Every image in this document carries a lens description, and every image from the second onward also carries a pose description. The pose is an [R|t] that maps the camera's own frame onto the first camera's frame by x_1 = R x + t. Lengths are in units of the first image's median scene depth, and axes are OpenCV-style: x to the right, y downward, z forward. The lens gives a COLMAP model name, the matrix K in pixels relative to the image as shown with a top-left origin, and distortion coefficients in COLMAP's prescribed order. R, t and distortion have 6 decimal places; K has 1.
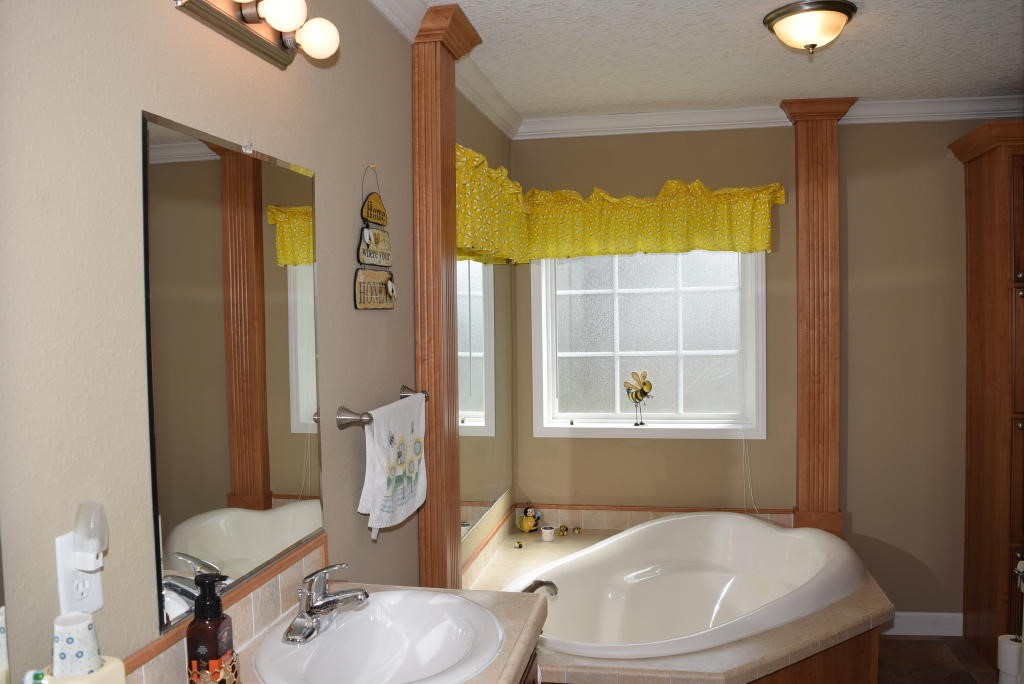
lens RADIAL K [[805.1, 0, 516.2], [0, 805.1, 336.1], [0, 0, 1]] dist [-0.097408, 0.024151]
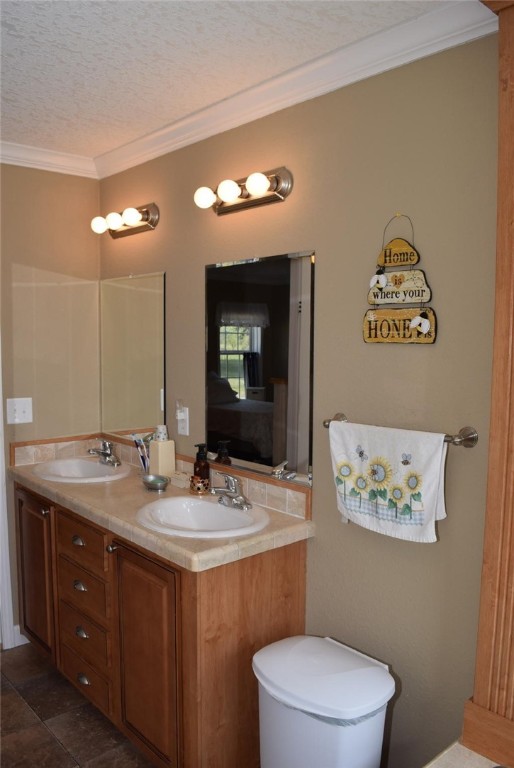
lens RADIAL K [[603.8, 0, 257.0], [0, 603.8, 384.0], [0, 0, 1]] dist [-0.097408, 0.024151]
pose [[-0.598266, 0.074903, -0.797789, 0.531968], [-0.024071, 0.993492, 0.111328, -0.056973], [0.800936, 0.085807, -0.592569, 1.163664]]
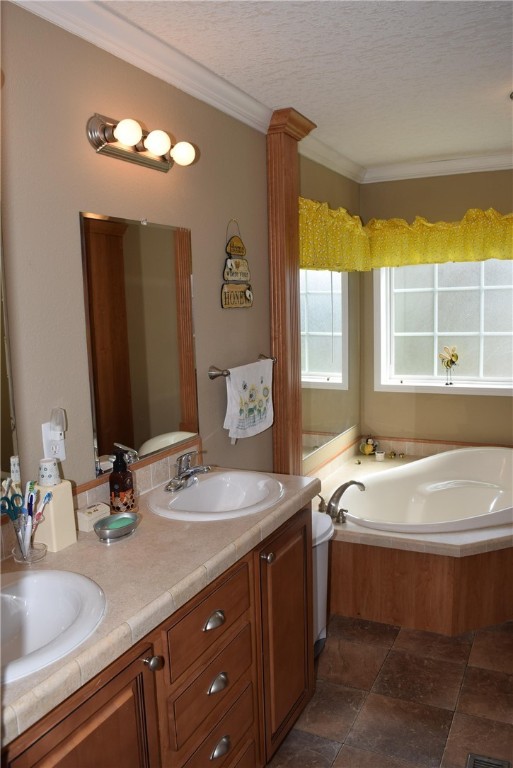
lens RADIAL K [[603.8, 0, 256.5], [0, 603.8, 384.0], [0, 0, 1]] dist [-0.097408, 0.024151]
pose [[0.963965, 0.023134, -0.265022, 0.168190], [0.005813, 0.994142, 0.107923, -0.009785], [0.265966, -0.105575, 0.958184, -0.166095]]
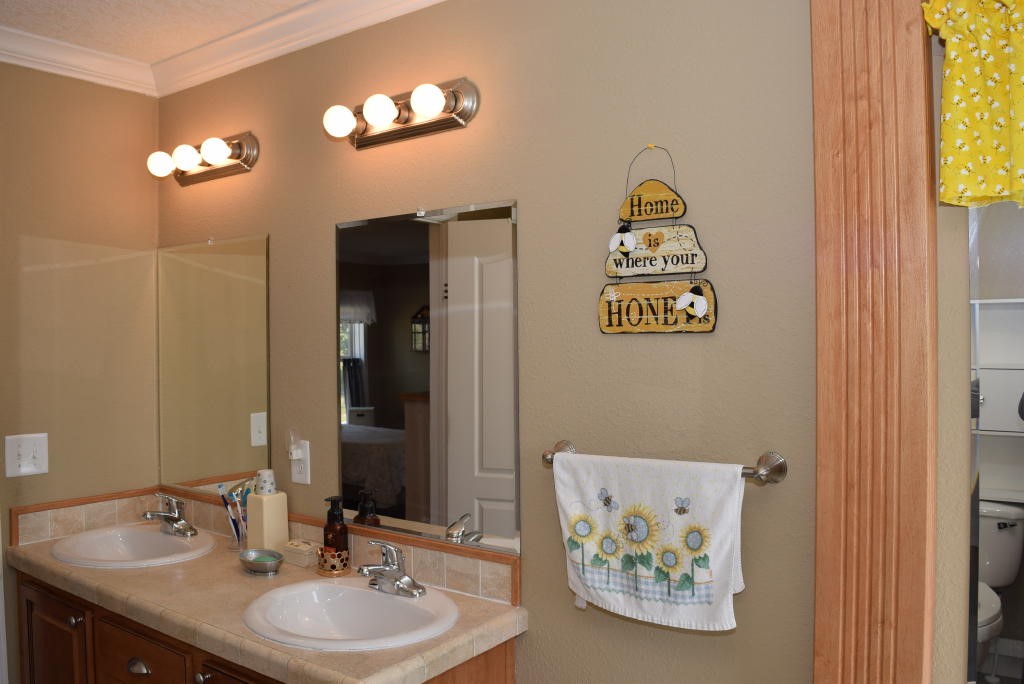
lens RADIAL K [[805.1, 0, 516.2], [0, 805.1, 336.1], [0, 0, 1]] dist [-0.097408, 0.024151]
pose [[-0.416341, 0.019352, -0.909003, 0.491680], [-0.014007, 0.999518, 0.027695, -0.043276], [0.909101, 0.024263, -0.415869, 1.035346]]
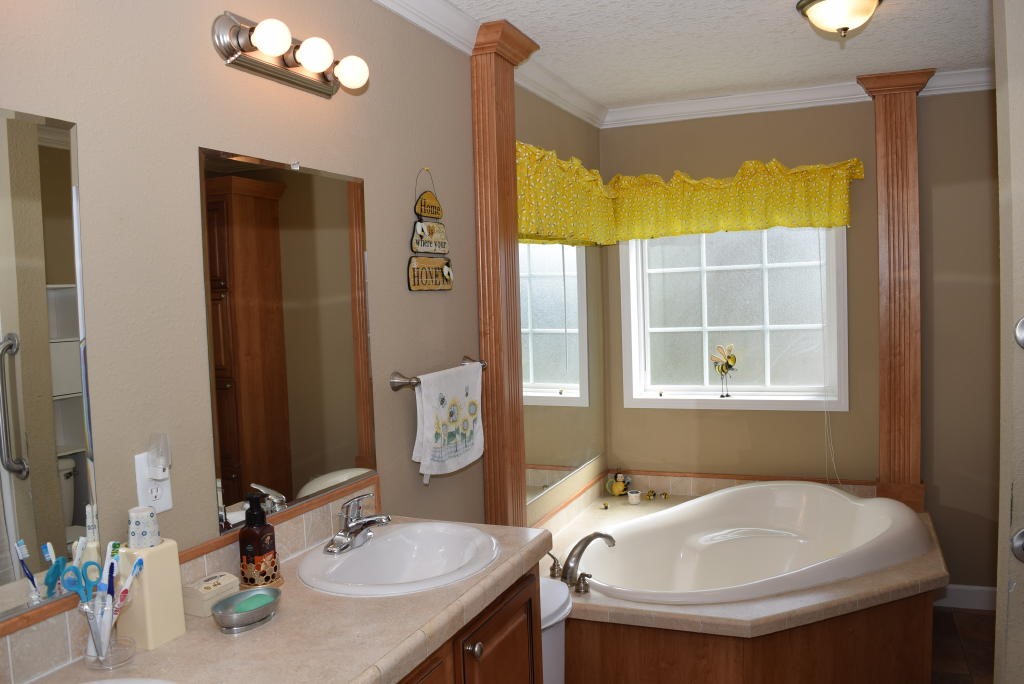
lens RADIAL K [[805.1, 0, 516.2], [0, 805.1, 336.1], [0, 0, 1]] dist [-0.097408, 0.024151]
pose [[0.978593, -0.007910, -0.205652, 0.162711], [0.013055, 0.999634, 0.023675, 0.006150], [0.205389, -0.025853, 0.978339, -0.111018]]
